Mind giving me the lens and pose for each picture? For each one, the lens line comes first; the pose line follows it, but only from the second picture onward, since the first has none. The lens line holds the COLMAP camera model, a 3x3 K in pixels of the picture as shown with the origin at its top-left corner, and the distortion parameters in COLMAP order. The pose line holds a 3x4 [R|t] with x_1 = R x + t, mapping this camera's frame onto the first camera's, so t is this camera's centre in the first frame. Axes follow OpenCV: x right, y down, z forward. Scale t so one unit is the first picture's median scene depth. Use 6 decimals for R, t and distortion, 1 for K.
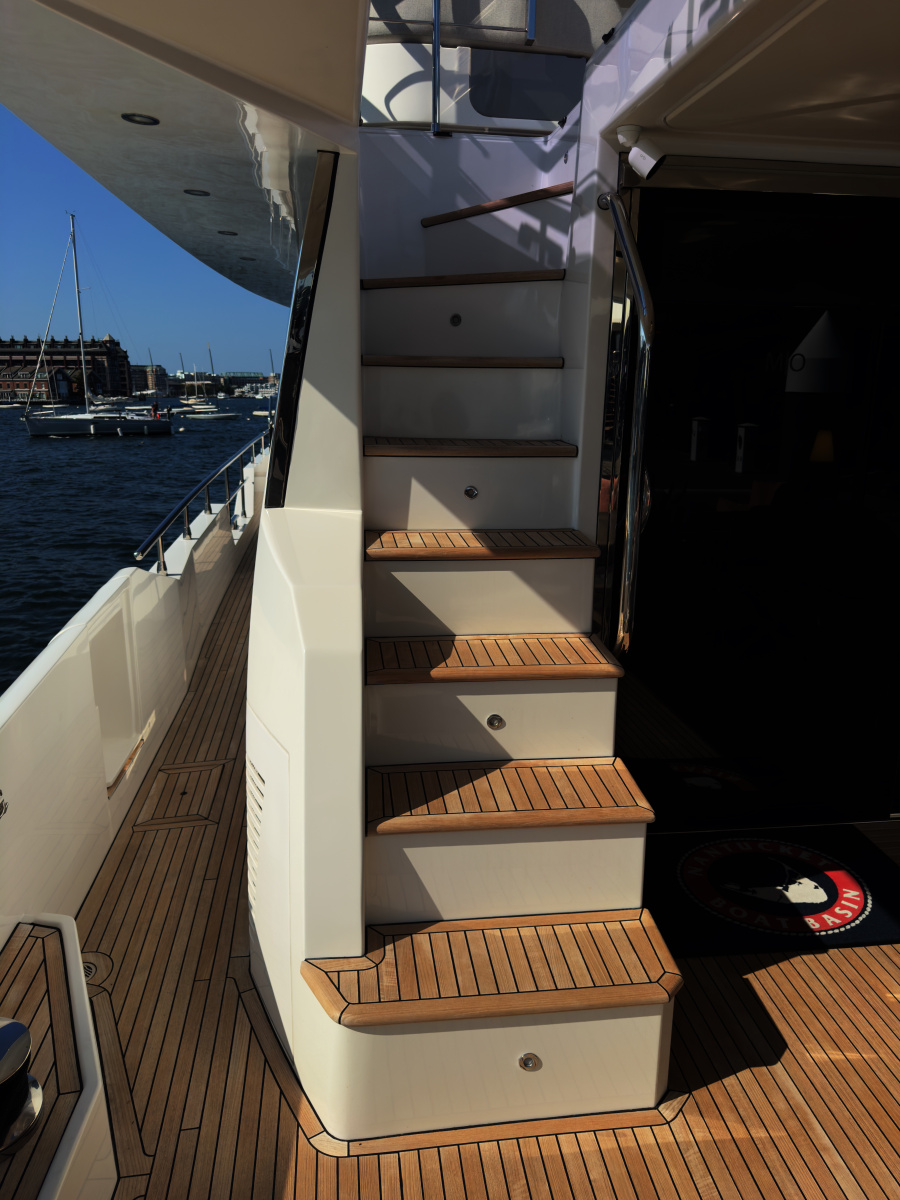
lens RADIAL K [[869.8, 0, 473.9], [0, 869.8, 605.0], [0, 0, 1]] dist [0.097230, -0.155652]
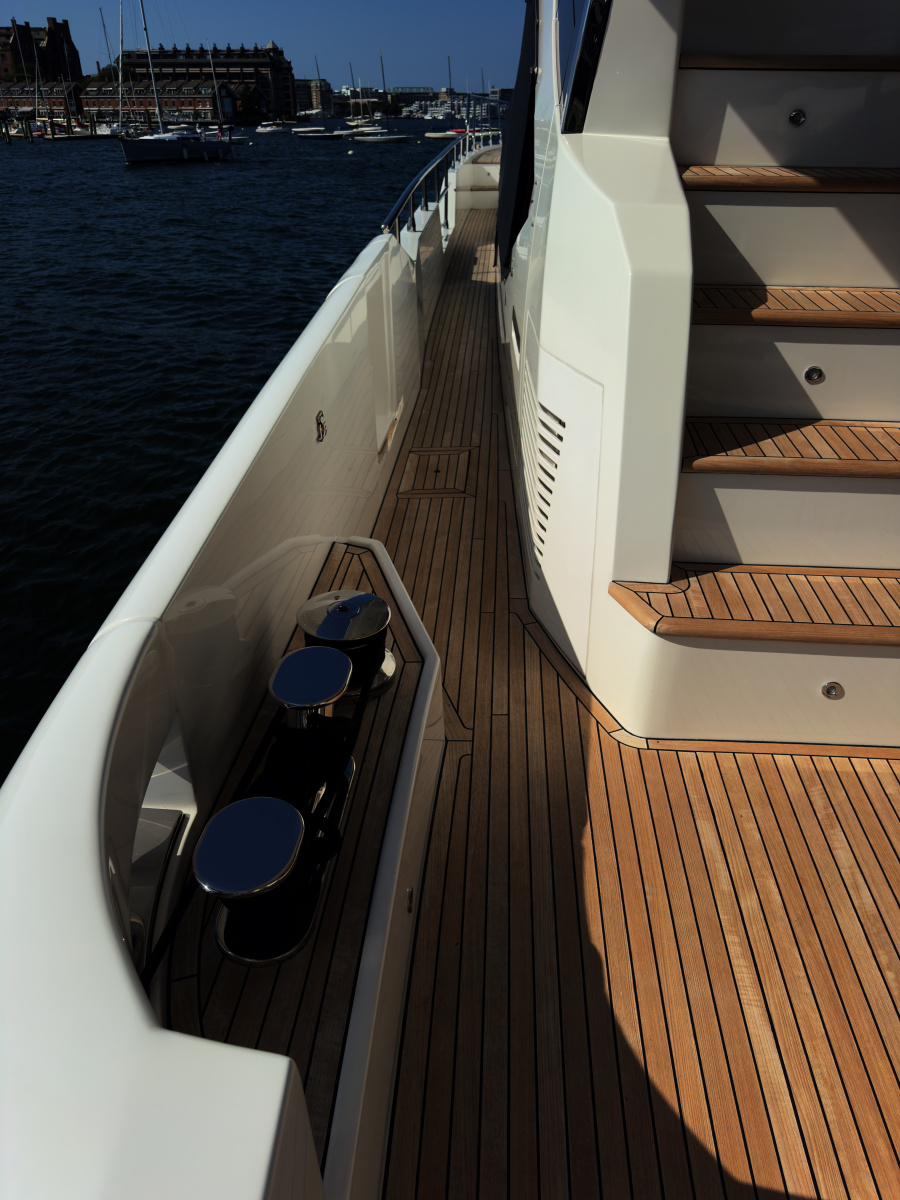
lens RADIAL K [[875.1, 0, 462.7], [0, 875.1, 618.8], [0, 0, 1]] dist [0.101227, -0.091353]
pose [[0.980611, 0.093375, -0.172287, -0.136056], [-0.042931, 0.960187, 0.276041, 0.121643], [0.191203, -0.263293, 0.945578, -0.030521]]
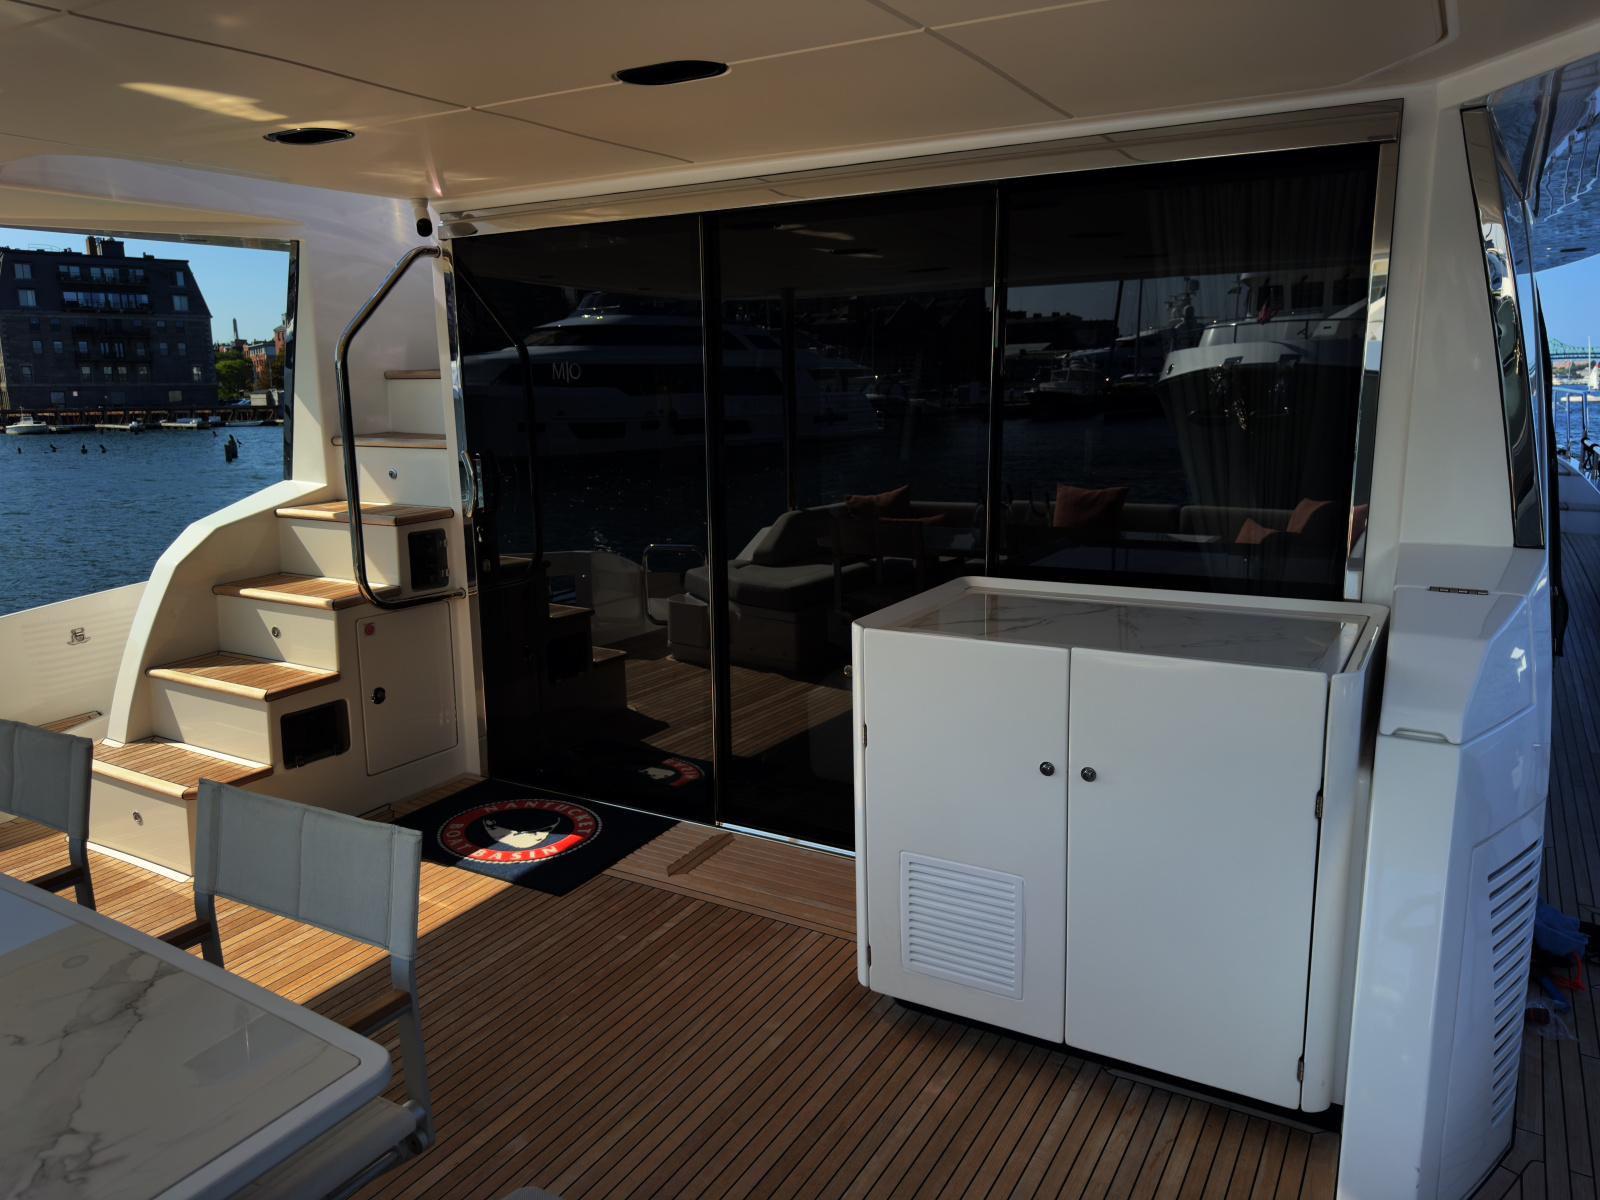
lens RADIAL K [[1159.7, 0, 758.9], [0, 1159.7, 599.0], [0, 0, 1]] dist [0.097230, -0.155652]
pose [[0.759097, 0.092373, -0.644391, 1.621517], [-0.124502, 0.992209, -0.004432, -0.006554], [0.638961, 0.083593, 0.764684, 0.039150]]
